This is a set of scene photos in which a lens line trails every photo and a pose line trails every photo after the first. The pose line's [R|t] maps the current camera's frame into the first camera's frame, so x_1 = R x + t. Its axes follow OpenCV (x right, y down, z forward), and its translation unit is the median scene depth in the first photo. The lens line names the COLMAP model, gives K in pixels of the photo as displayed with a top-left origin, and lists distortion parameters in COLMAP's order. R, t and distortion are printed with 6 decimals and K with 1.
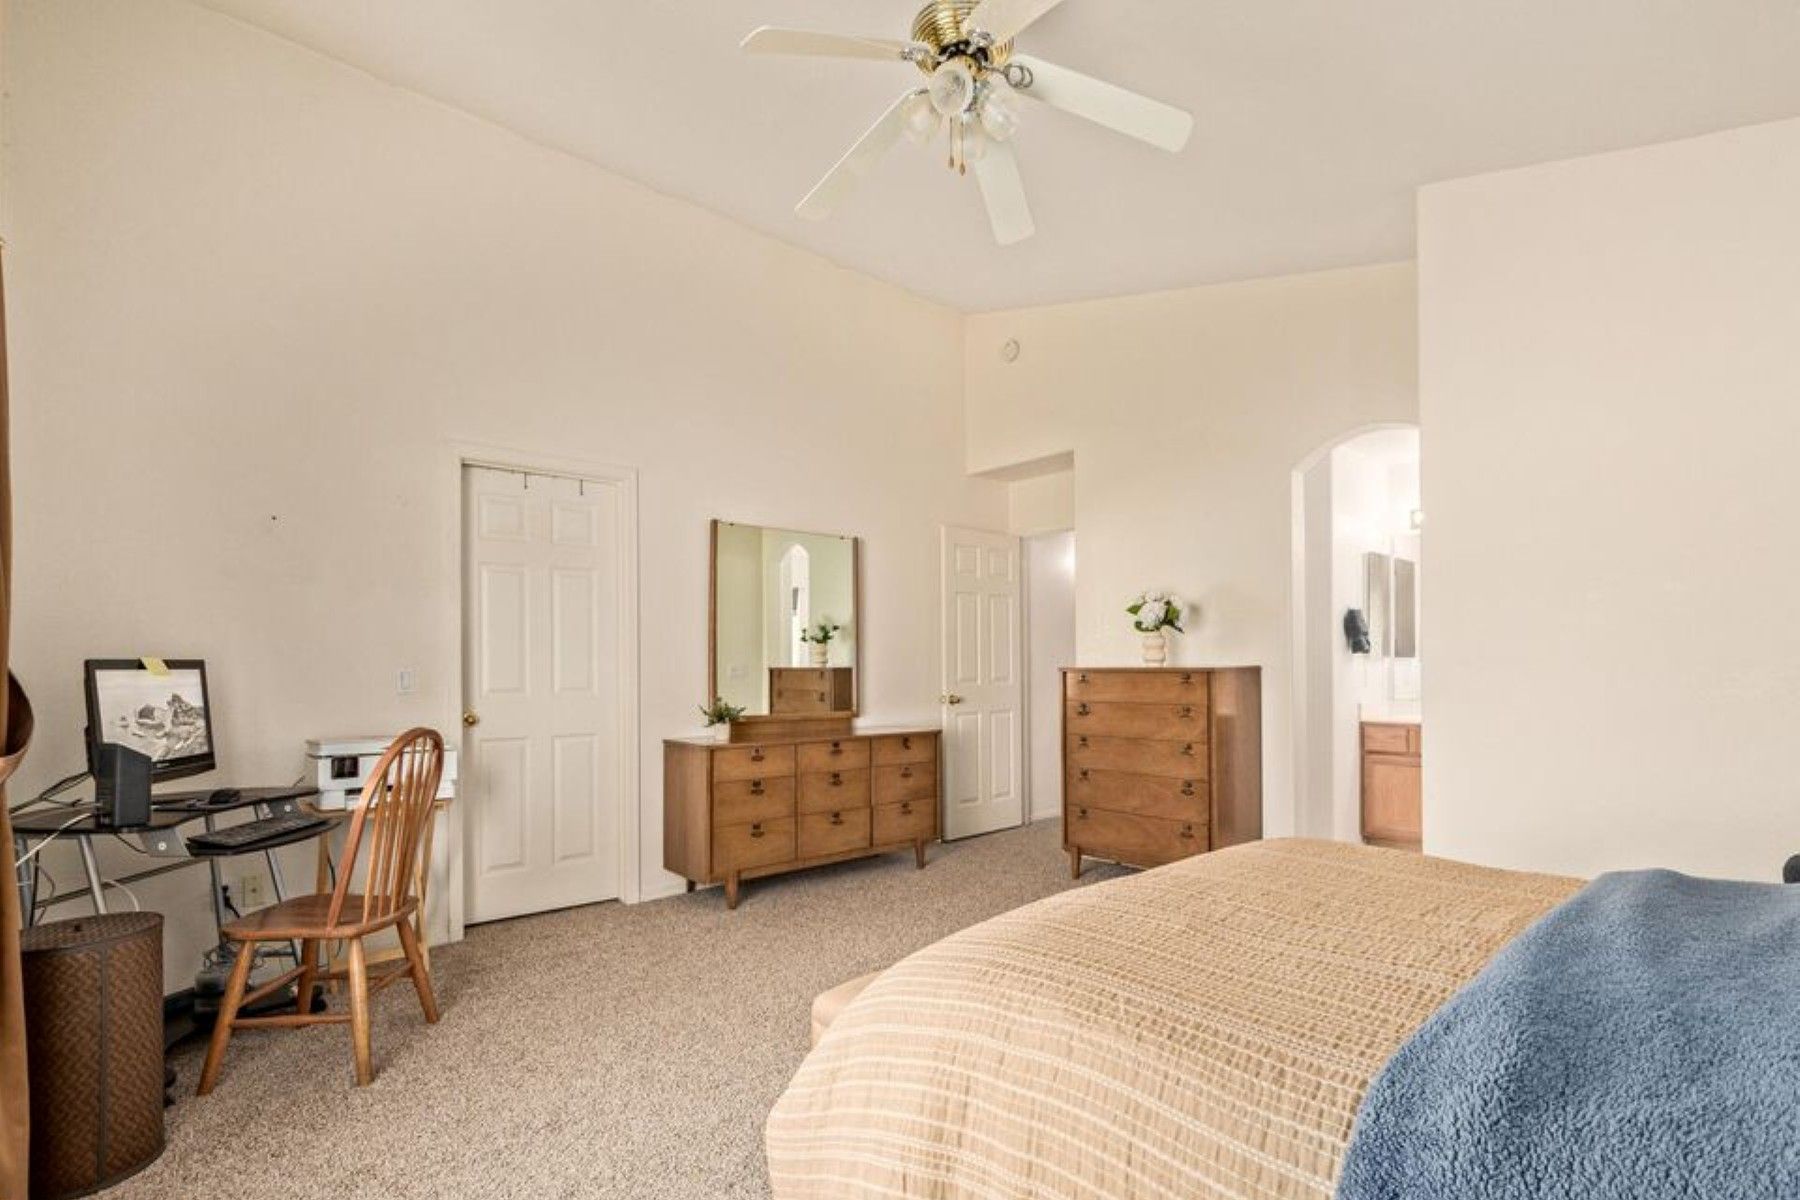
lens RADIAL K [[838.5, 0, 904.3], [0, 838.5, 664.3], [0, 0, 1]] dist [0.008736, -0.003101]
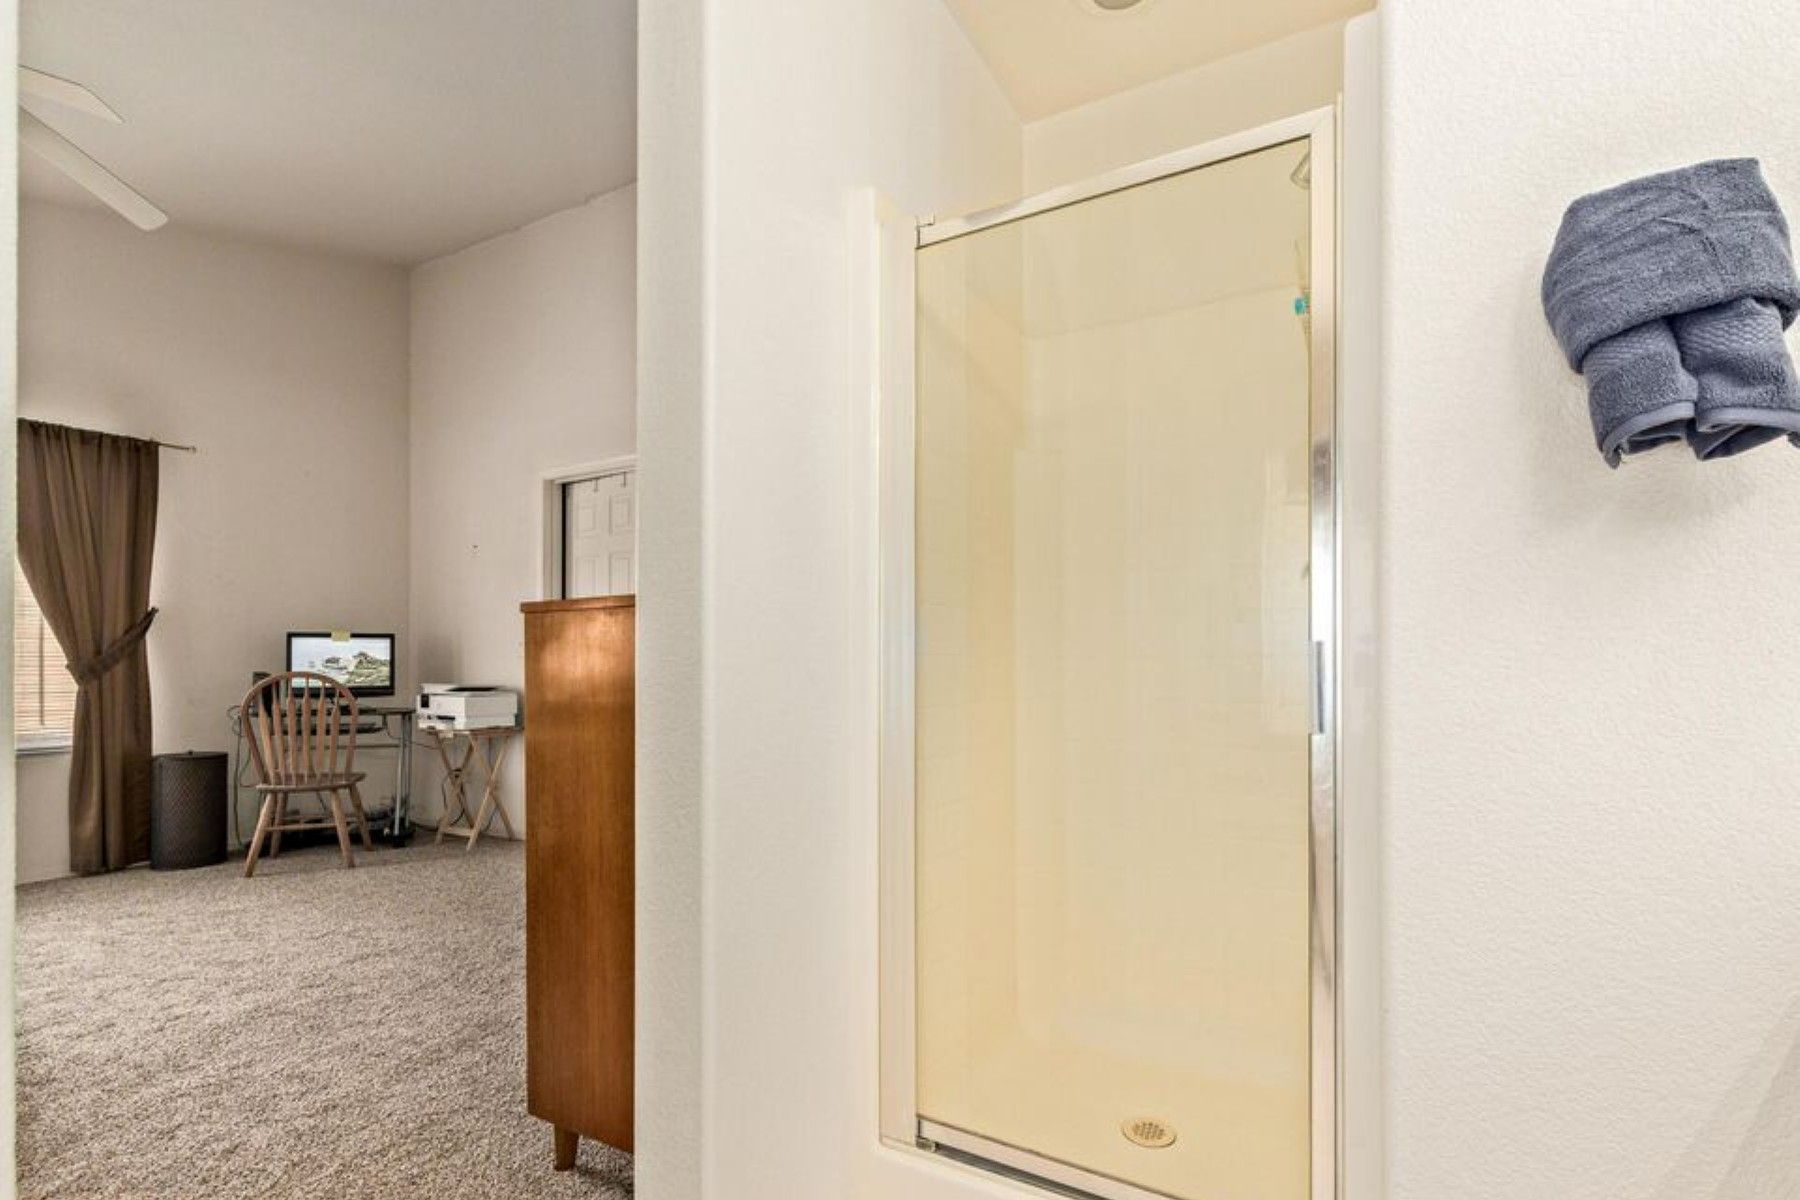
lens RADIAL K [[838.5, 0, 916.9], [0, 838.5, 661.4], [0, 0, 1]] dist [0.008736, -0.003101]
pose [[0.314977, 0.004410, -0.949089, 1.261764], [-0.002287, 0.999990, 0.003887, 0.046426], [0.949096, 0.000946, 0.314984, 1.574433]]
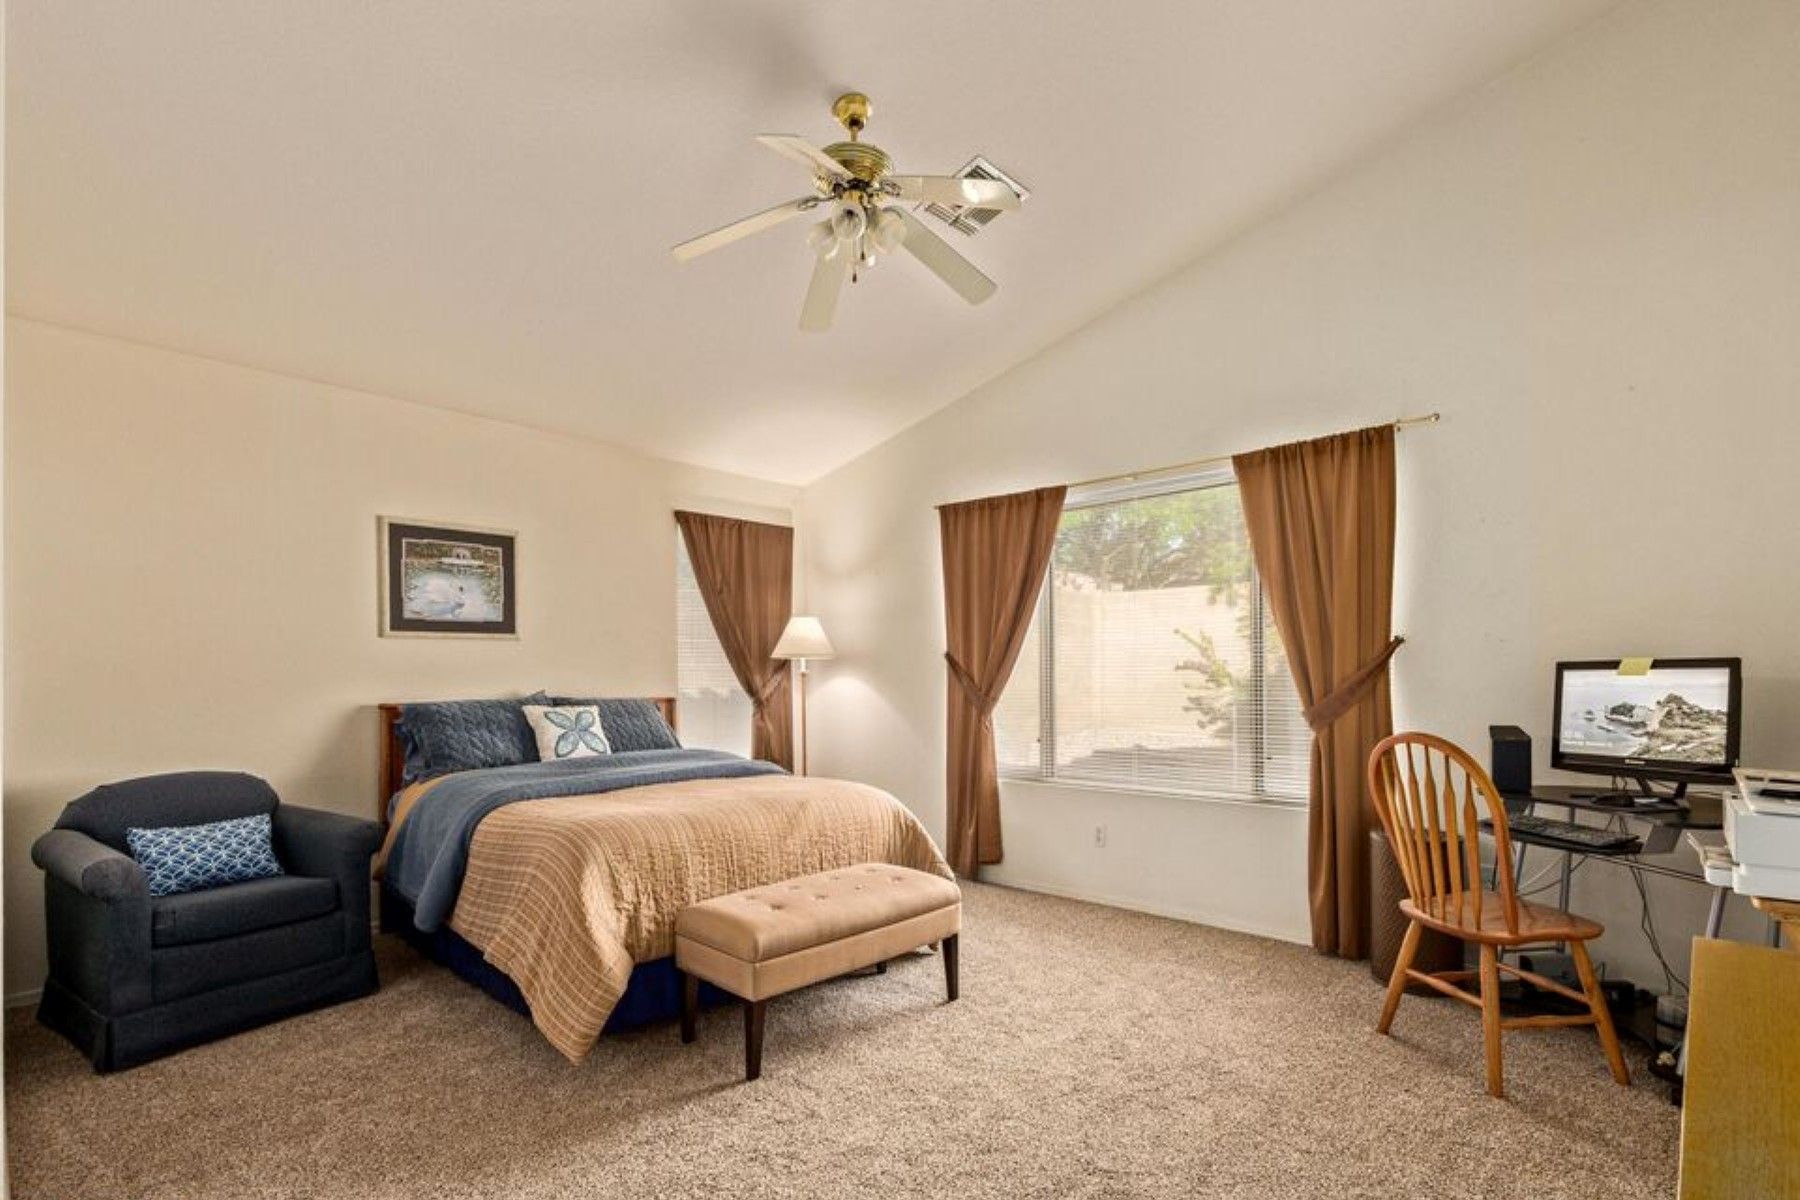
lens RADIAL K [[838.5, 0, 907.7], [0, 838.5, 666.0], [0, 0, 1]] dist [0.008736, -0.003101]
pose [[-0.995279, 0.014199, -0.096006, 0.100140], [0.015512, 0.999796, -0.012941, 0.001569], [0.095803, -0.014369, -0.995297, 1.880596]]
